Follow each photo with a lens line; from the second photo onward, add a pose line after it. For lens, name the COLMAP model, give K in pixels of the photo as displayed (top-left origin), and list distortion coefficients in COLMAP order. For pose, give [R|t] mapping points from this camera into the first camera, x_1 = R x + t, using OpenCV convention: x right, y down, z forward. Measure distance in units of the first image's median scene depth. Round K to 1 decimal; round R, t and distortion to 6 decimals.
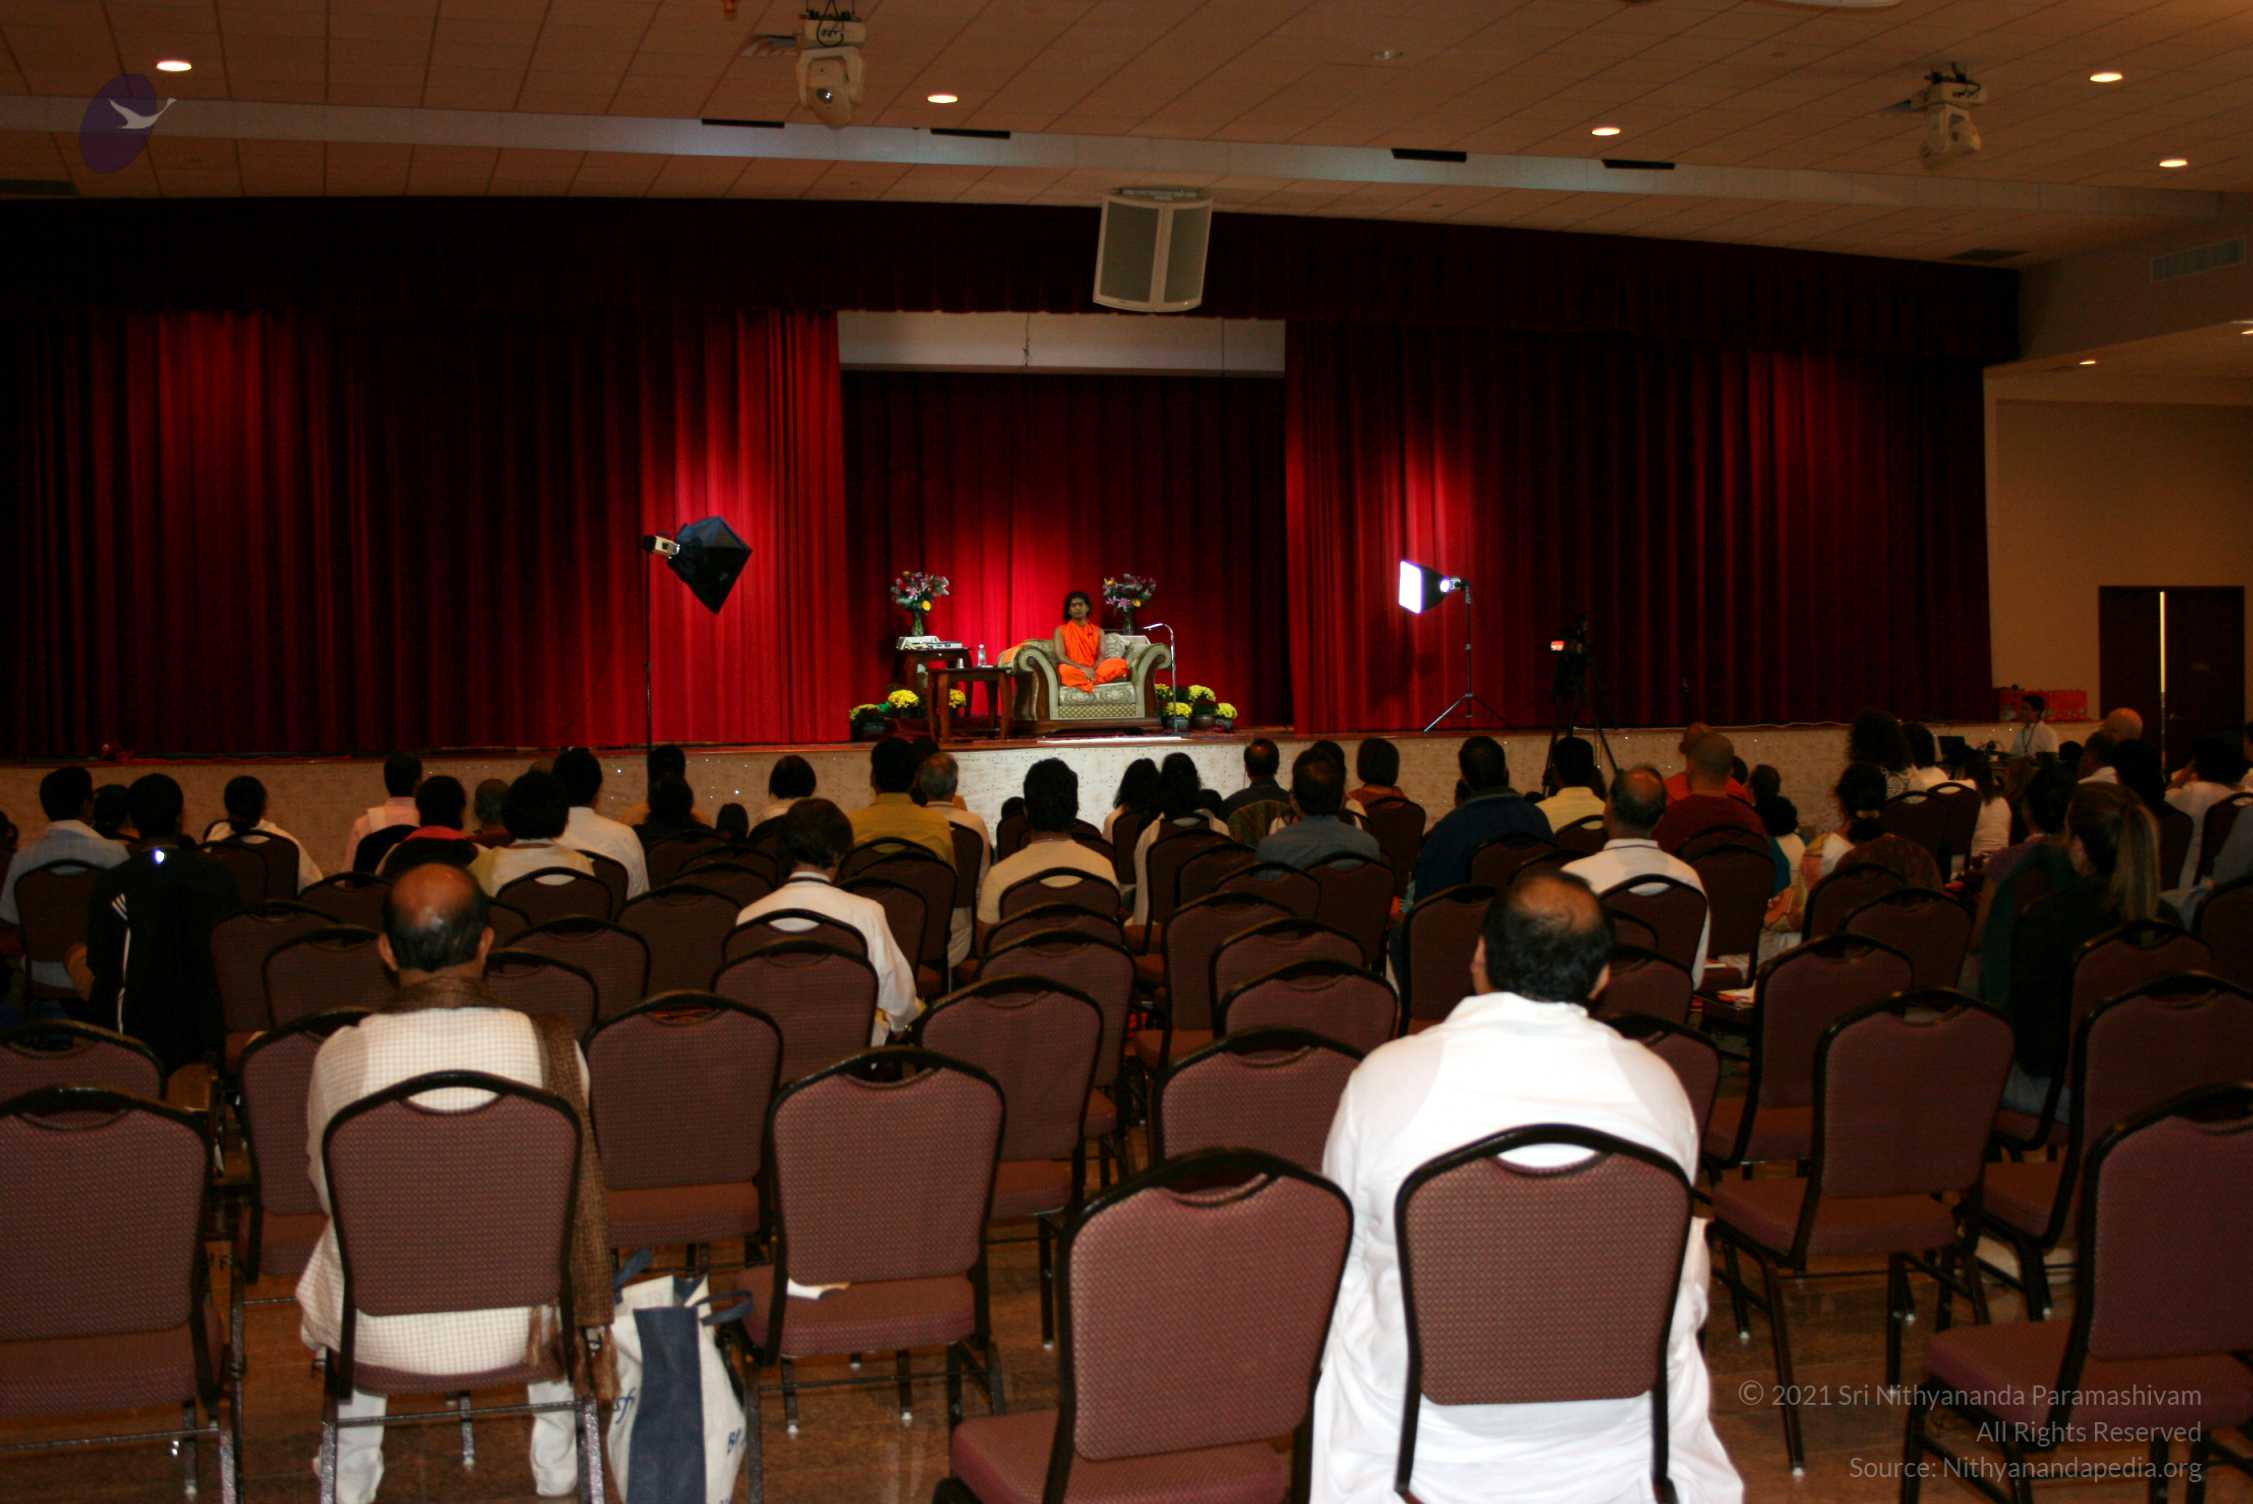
lens RADIAL K [[2726.2, 0, 1135.1], [0, 2726.2, 701.3], [0, 0, 1]] dist [-0.030491, -0.040163]
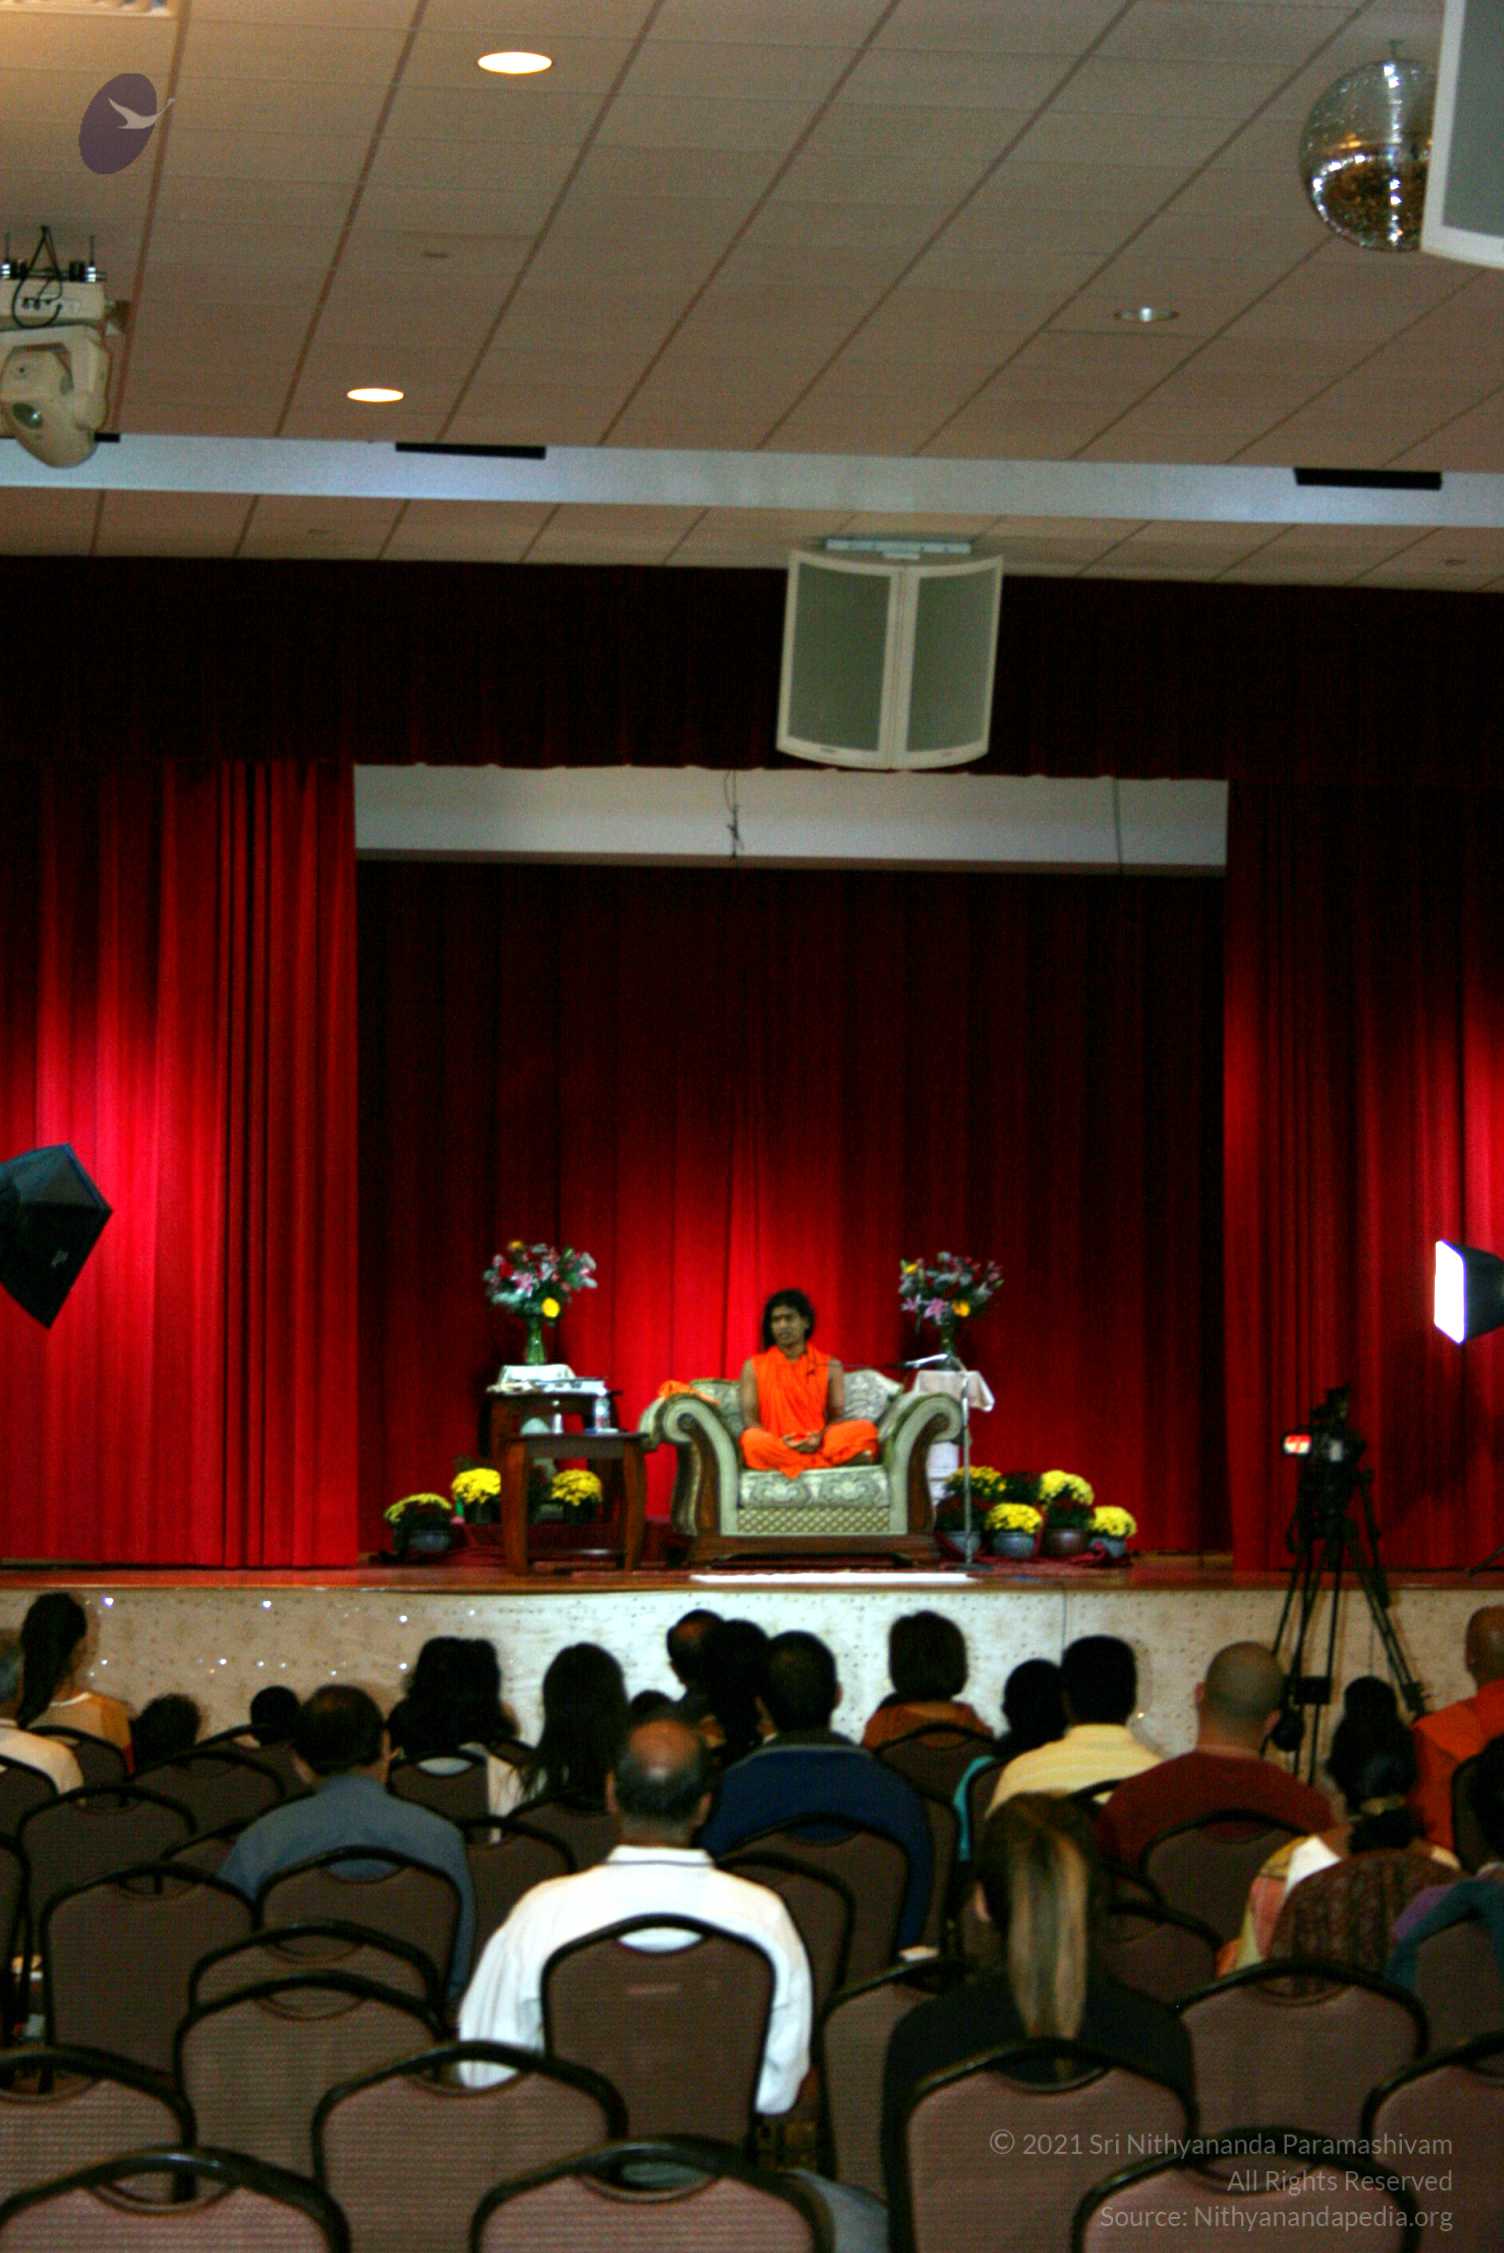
lens RADIAL K [[5489.5, 0, 752.0], [0, 5489.5, 1126.5], [0, 0, 1]] dist [0.111826, 0.259067]
pose [[0.988800, 0.012910, -0.148685, 0.130089], [-0.021475, 0.998192, -0.056140, -0.012431], [0.147692, 0.058705, 0.987290, -0.047452]]
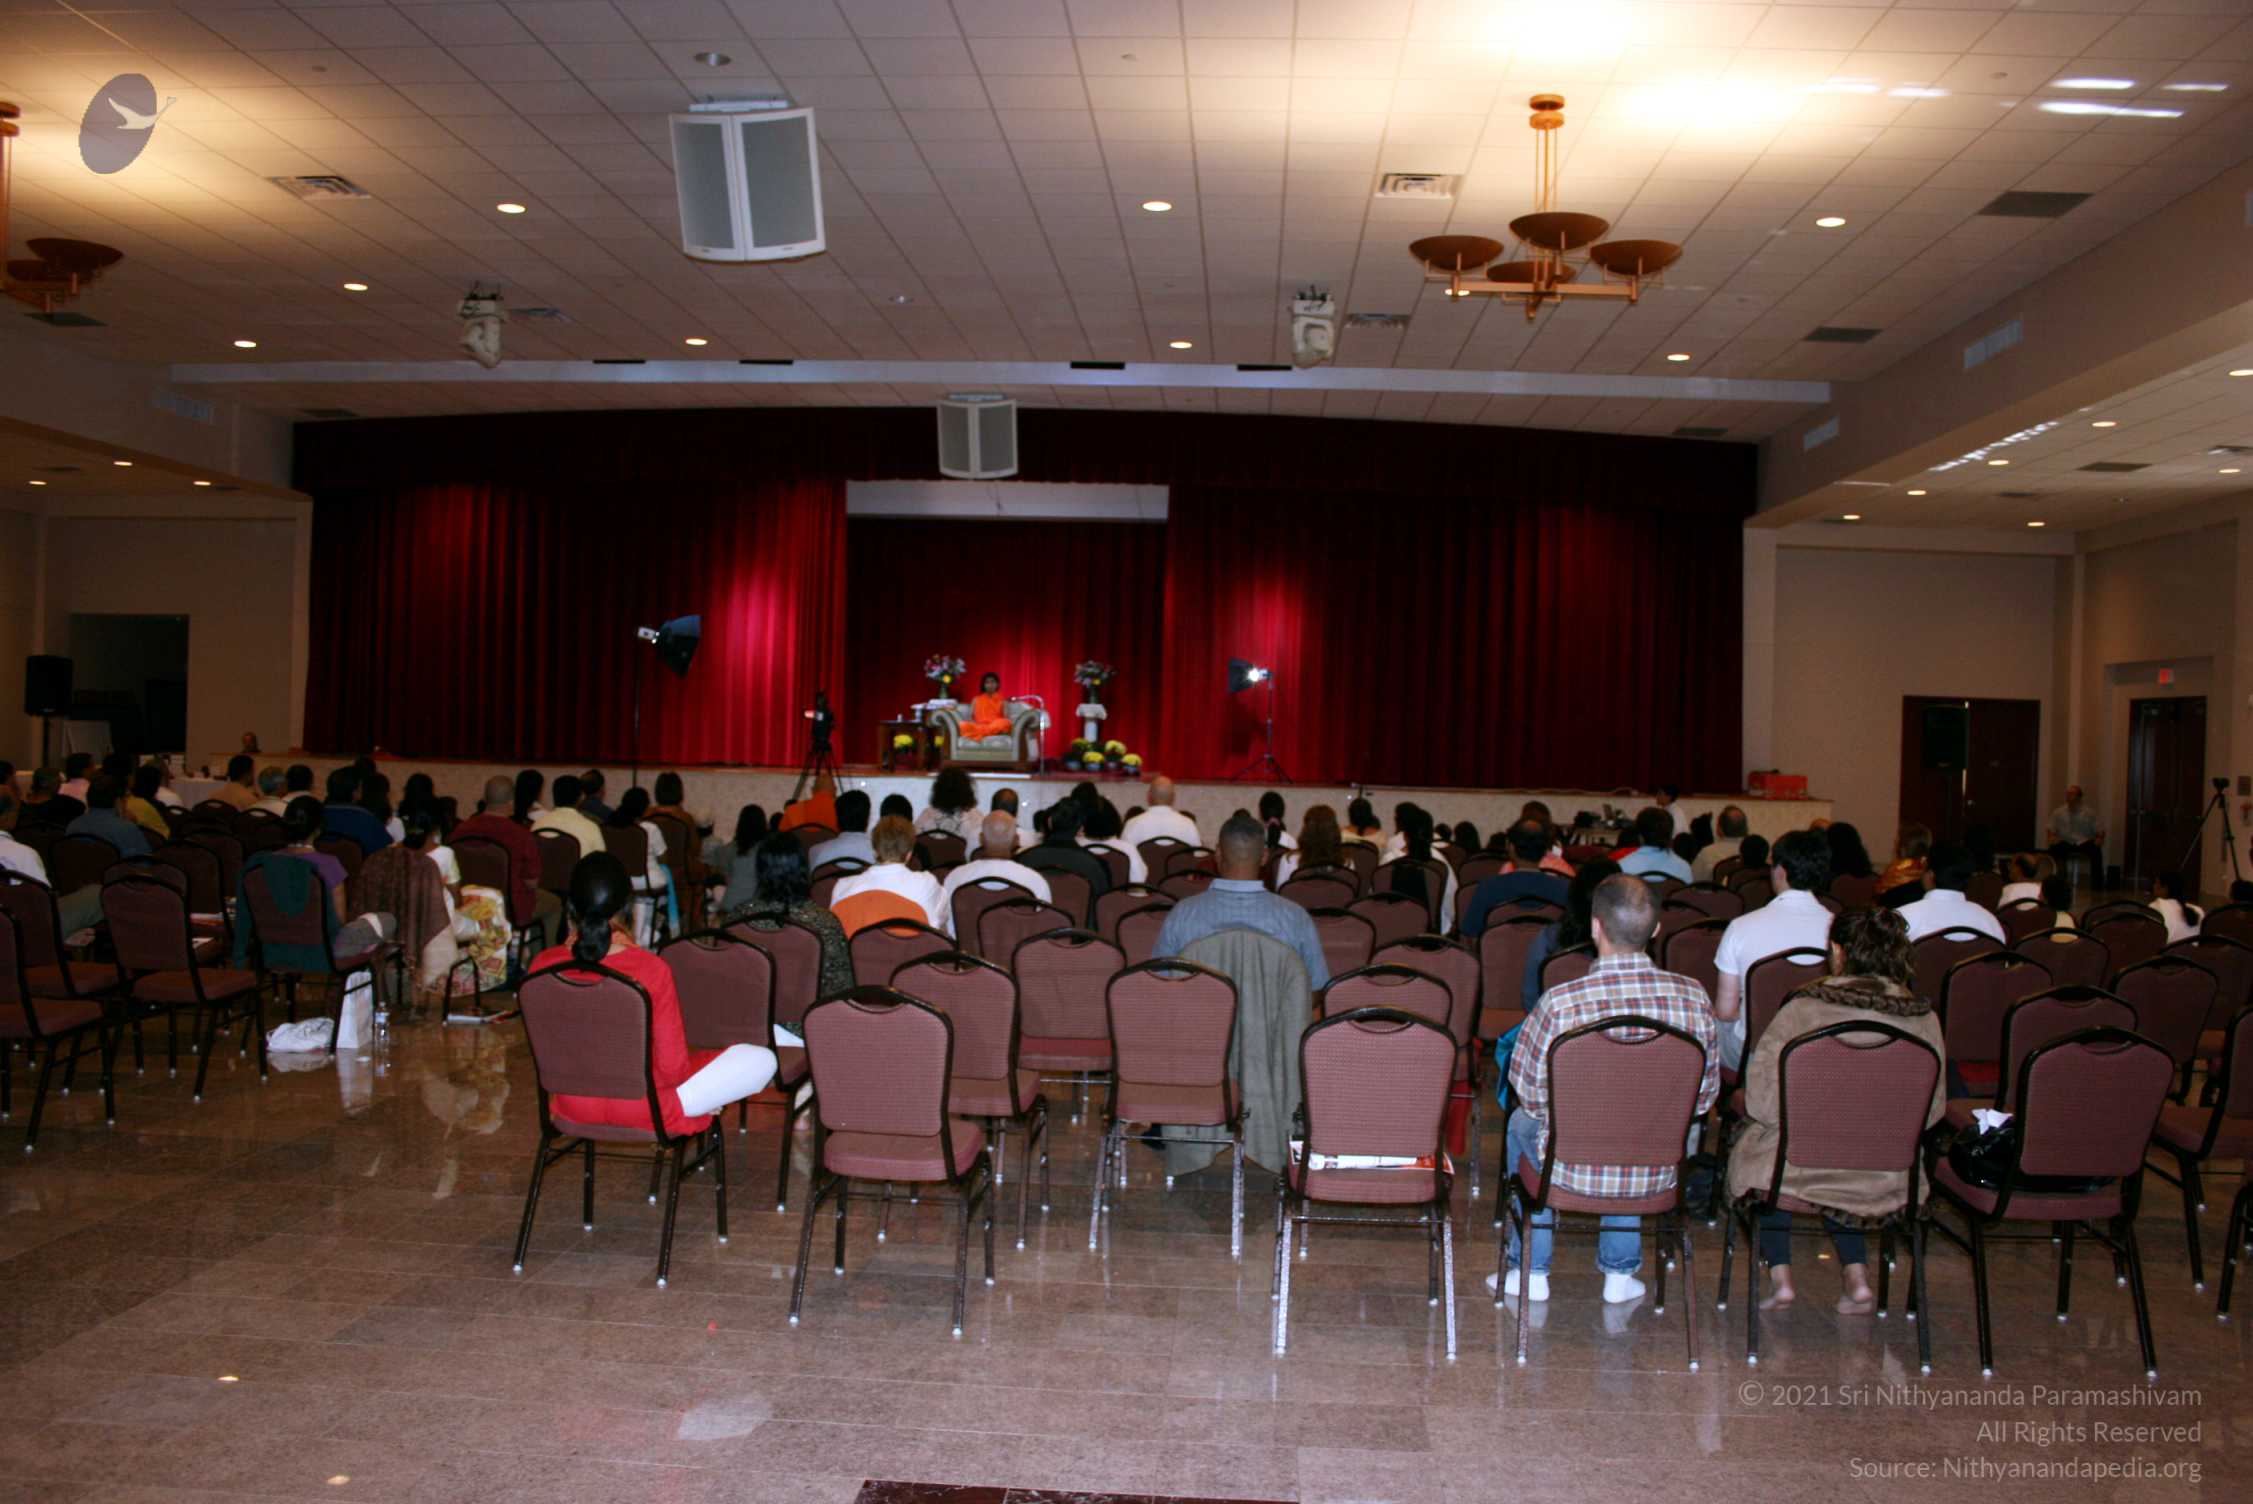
lens RADIAL K [[1898.7, 0, 1126.5], [0, 1898.7, 752.0], [0, 0, 1]] dist [-0.118216, 0.006087]
pose [[0.934807, 0.044252, -0.352389, 0.409930], [-0.043610, 0.999001, 0.009764, -0.010970], [0.352469, 0.006240, 0.935803, 0.085844]]
